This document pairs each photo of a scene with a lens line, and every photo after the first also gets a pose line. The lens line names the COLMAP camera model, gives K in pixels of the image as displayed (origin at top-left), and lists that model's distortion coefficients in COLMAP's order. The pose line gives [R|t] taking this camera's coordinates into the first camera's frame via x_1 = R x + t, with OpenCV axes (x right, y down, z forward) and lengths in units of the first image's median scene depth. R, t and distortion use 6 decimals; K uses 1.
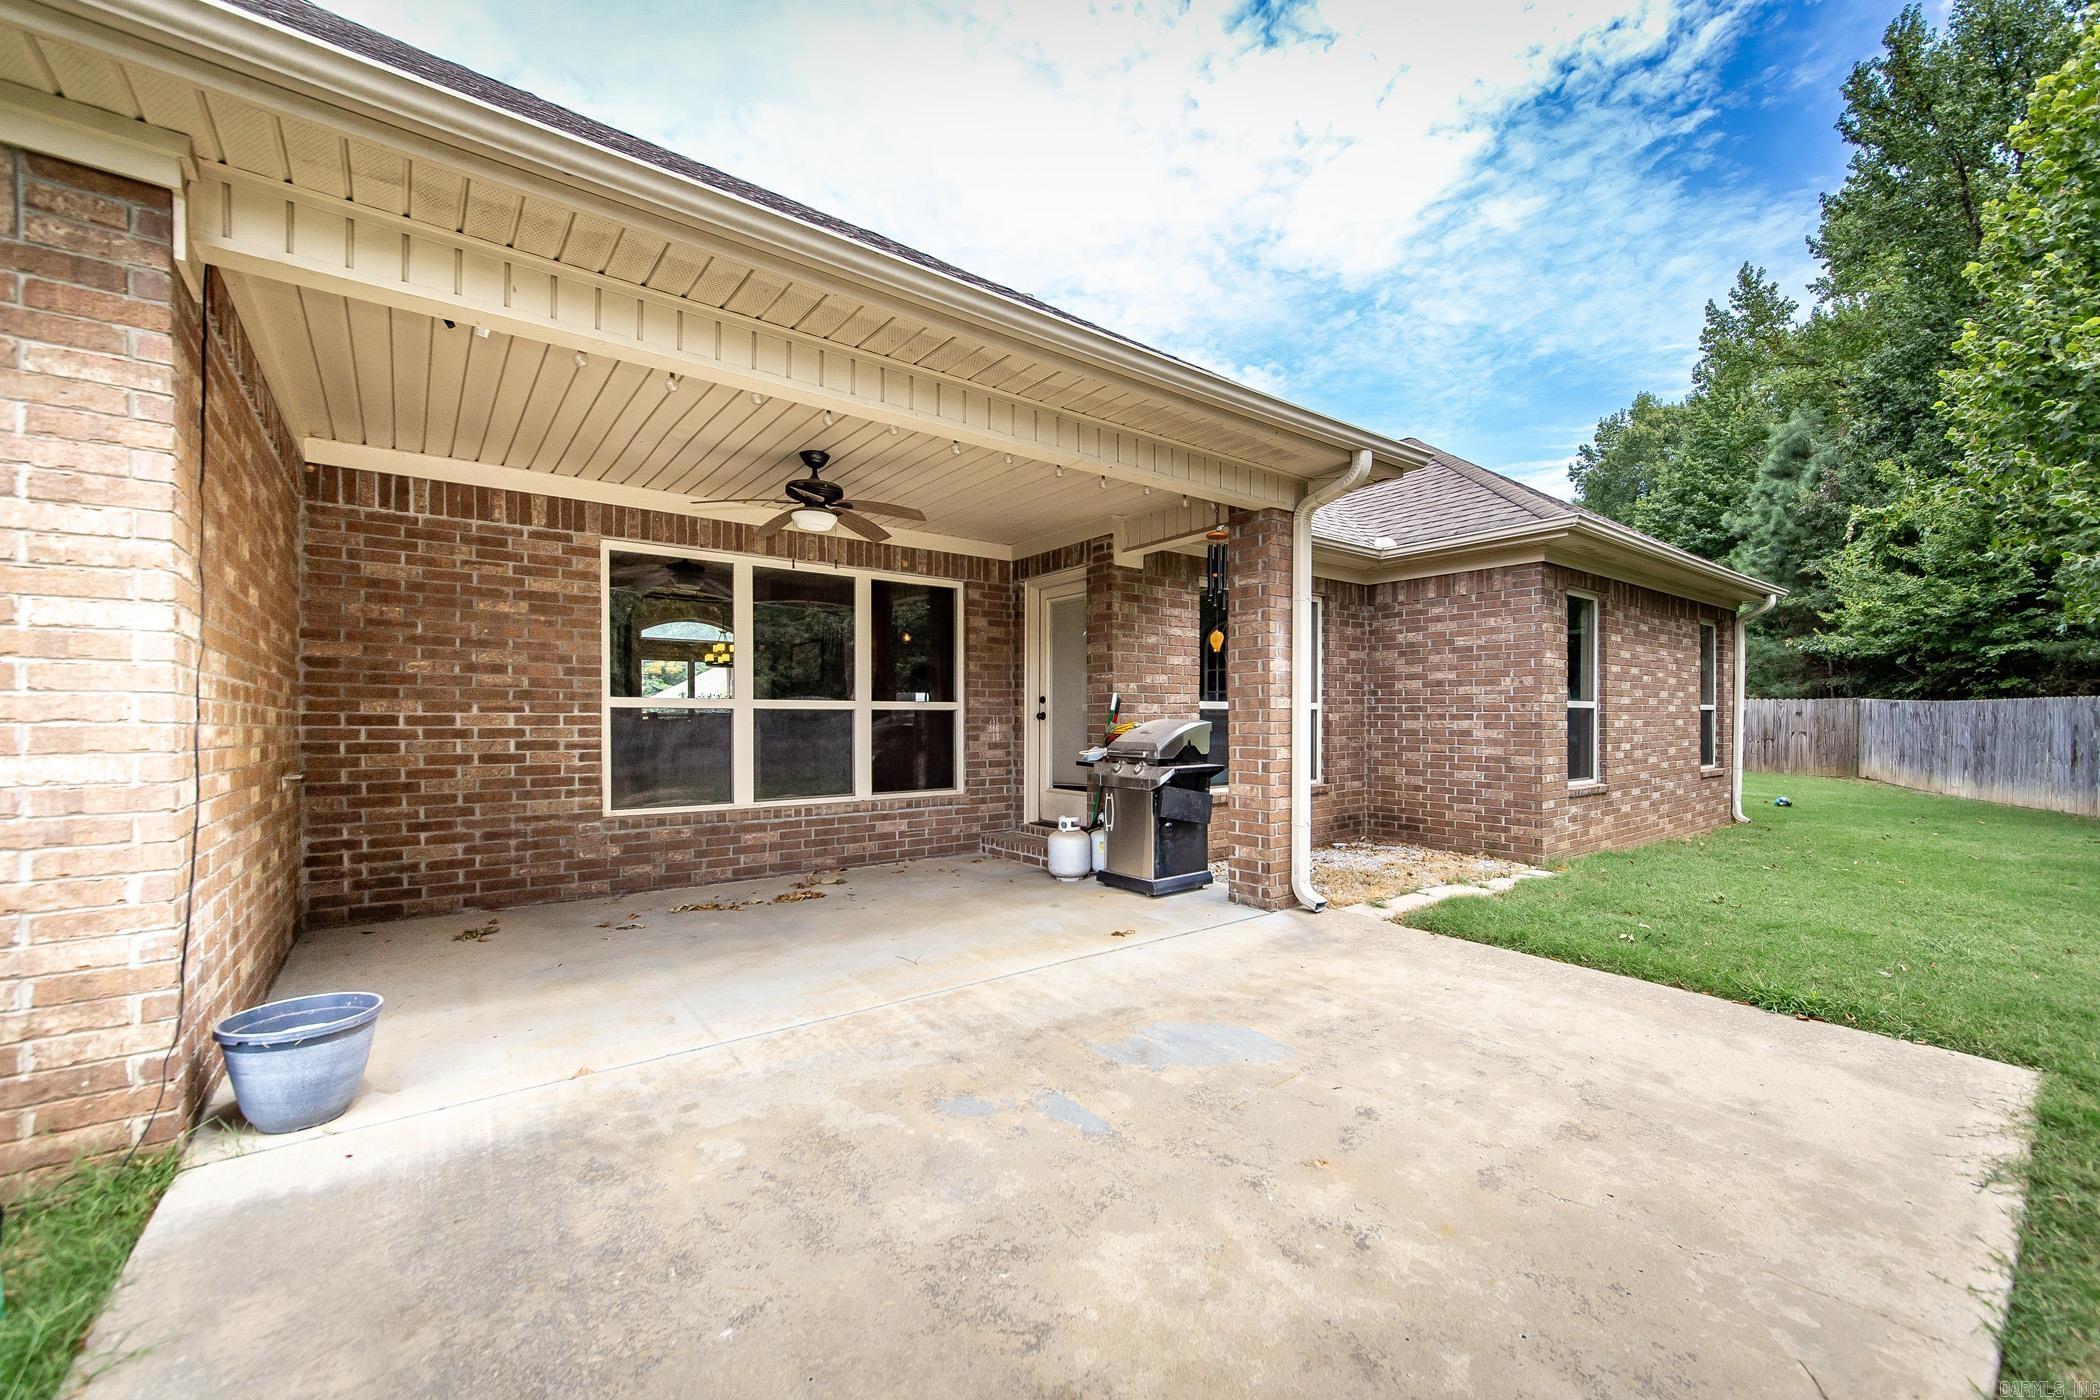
lens RADIAL K [[822.1, 0, 1085.8], [0, 822.1, 721.1], [0, 0, 1]] dist [-0.004924, 0.000006]
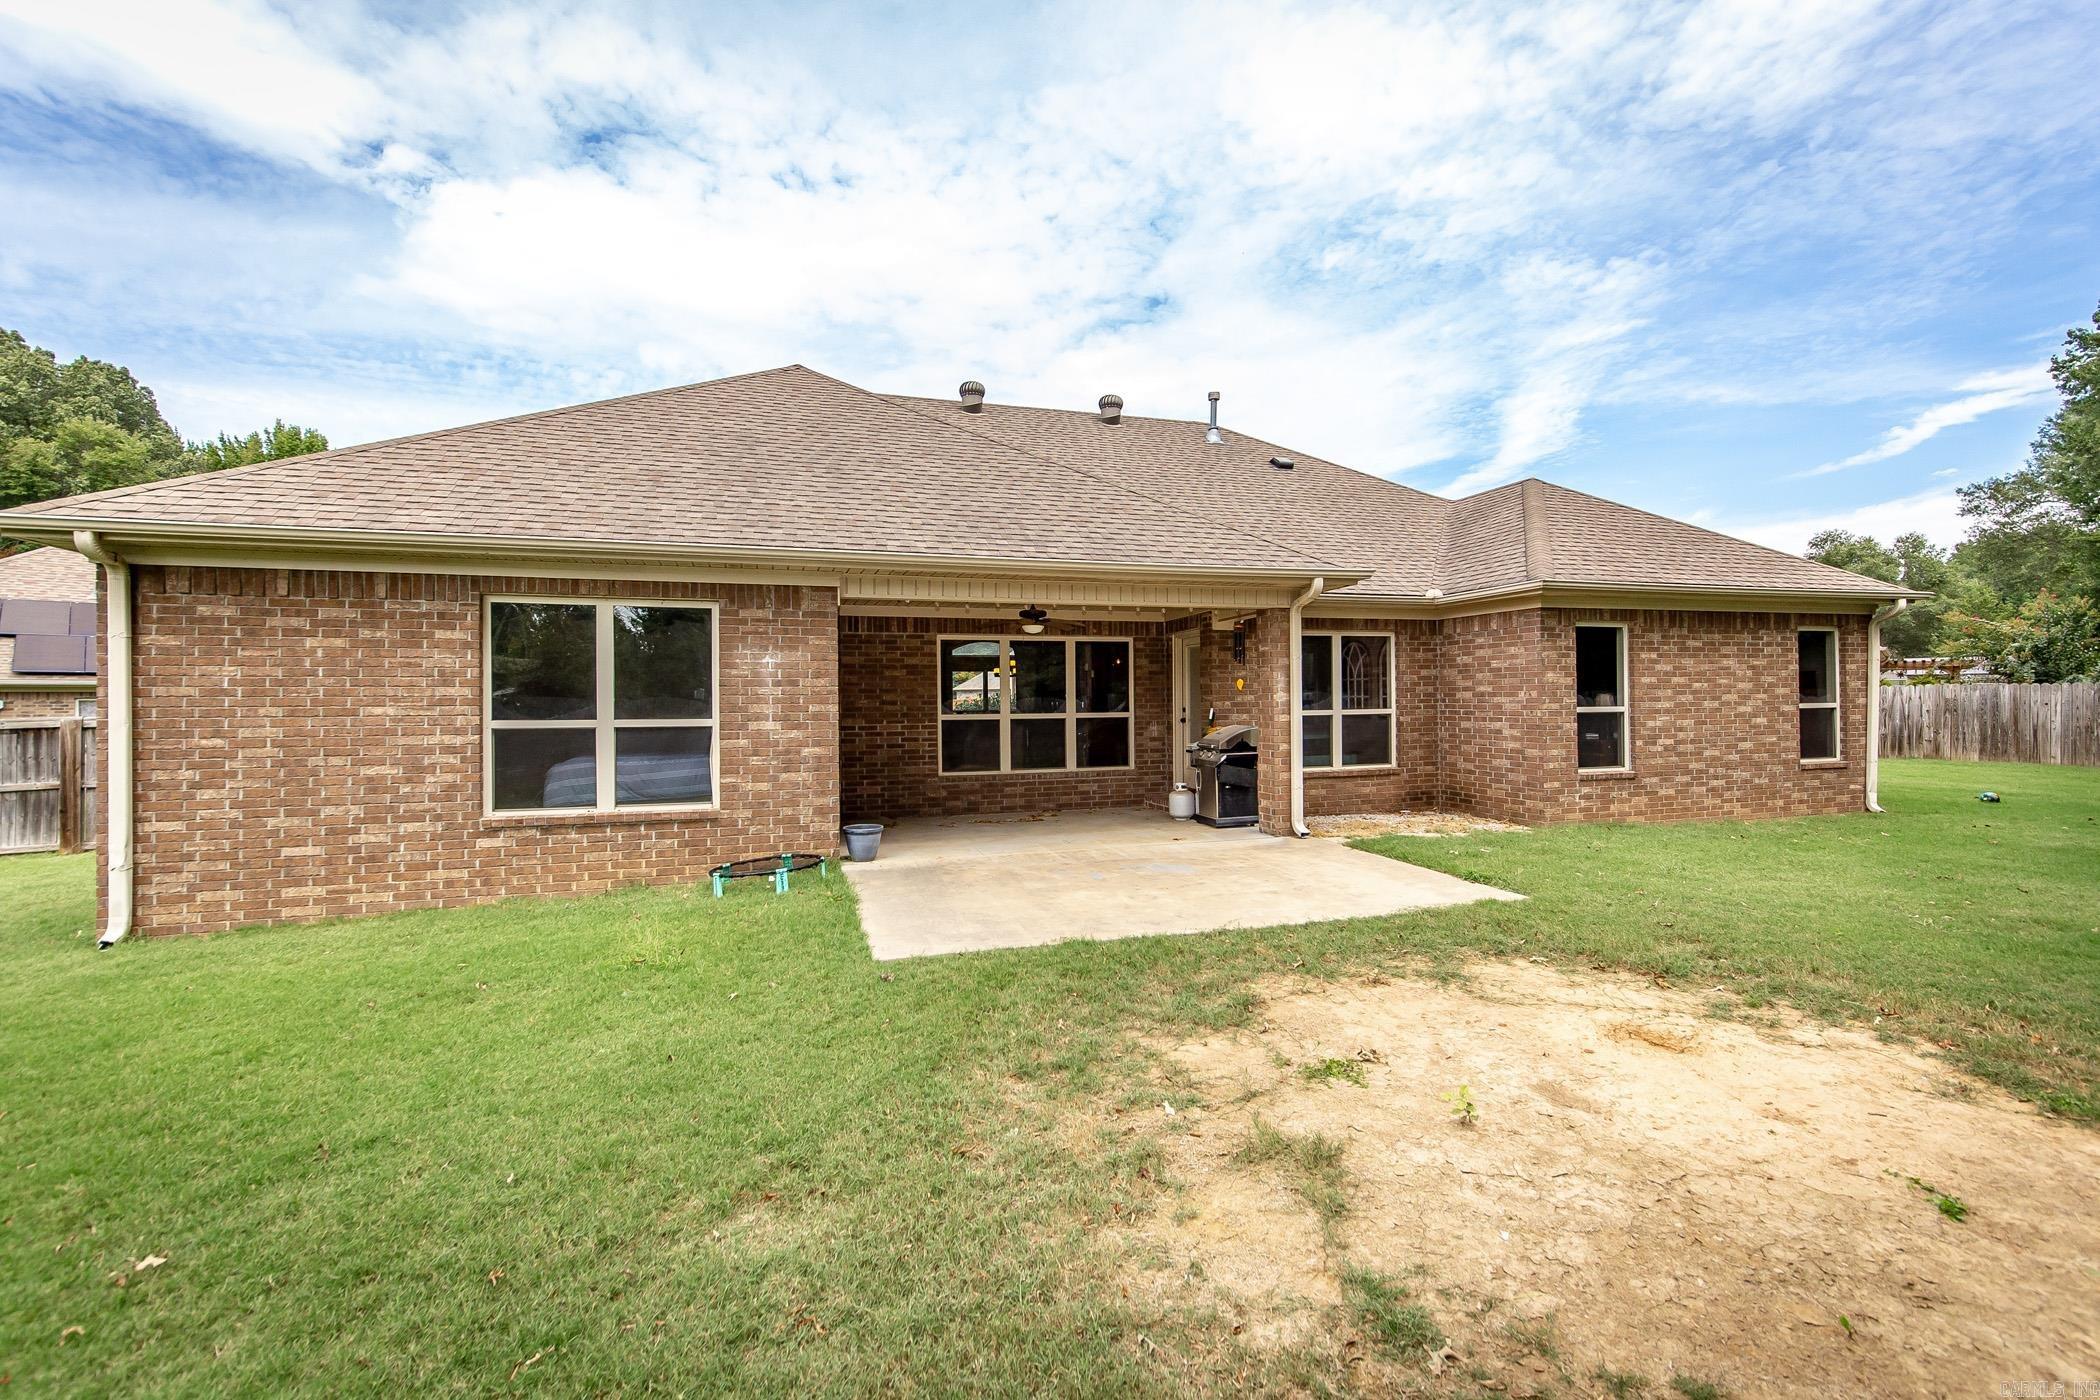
lens RADIAL K [[889.2, 0, 1061.0], [0, 889.2, 700.8], [0, 0, 1]] dist [-0.007275, 0.001818]
pose [[0.932909, -0.010299, -0.359964, 0.432192], [0.008687, 0.999944, -0.006095, -0.045305], [0.360007, 0.002559, 0.932946, -0.840140]]
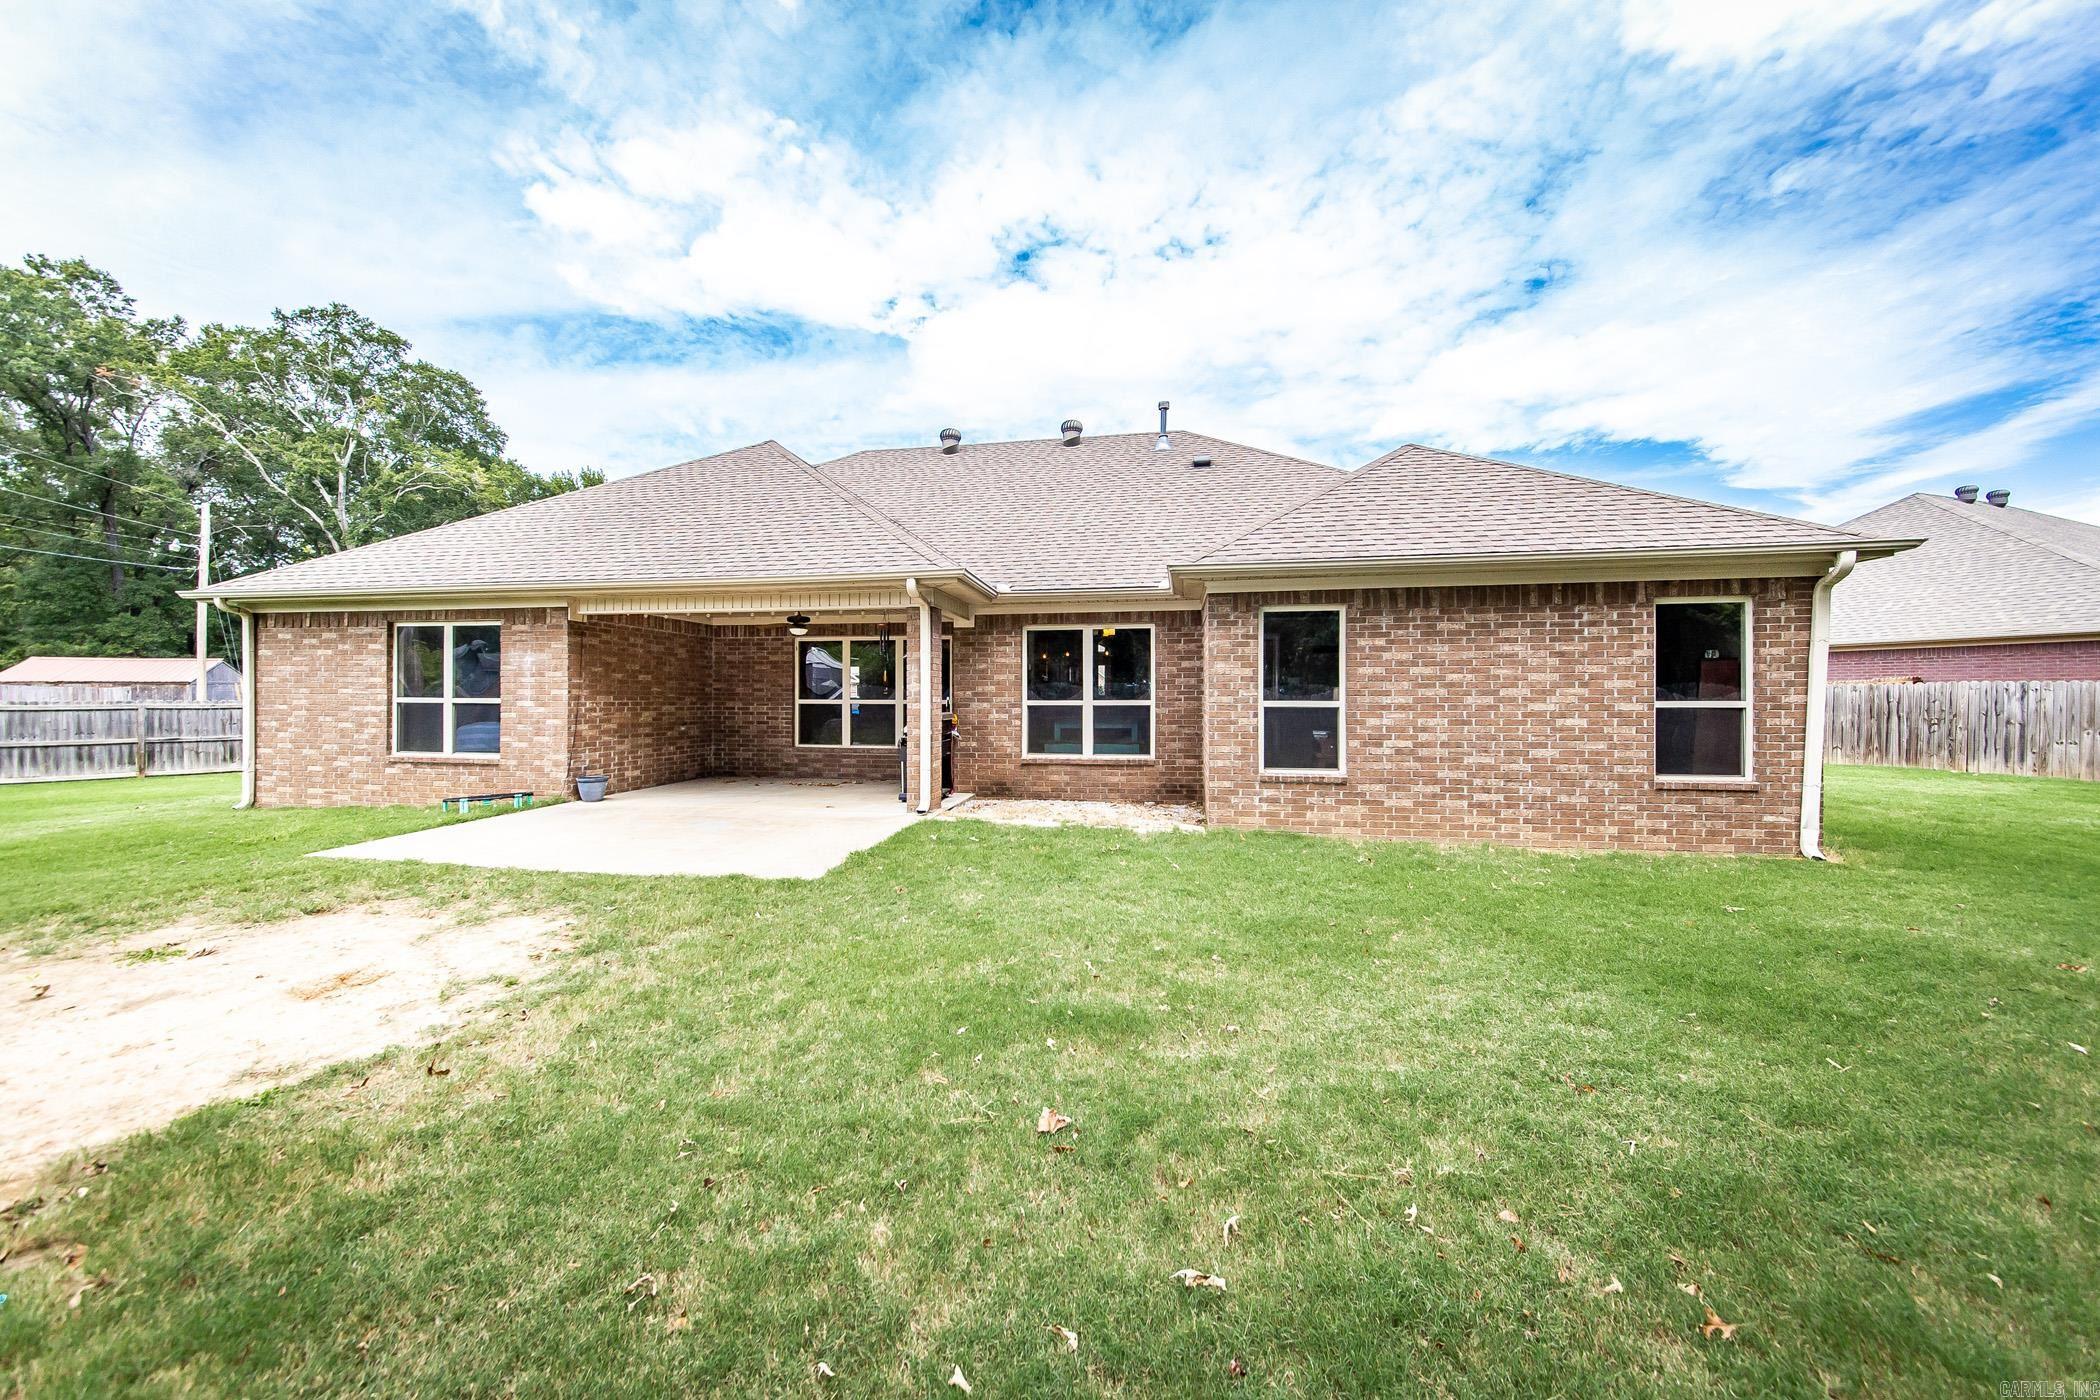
lens RADIAL K [[754.7, 0, 1035.4], [0, 754.7, 717.3], [0, 0, 1]] dist [-0.000882, 0.000837]
pose [[0.659637, 0.023110, -0.751229, 1.592301], [-0.004138, 0.999624, 0.027118, -0.039973], [0.751573, -0.014779, 0.659485, 0.023987]]
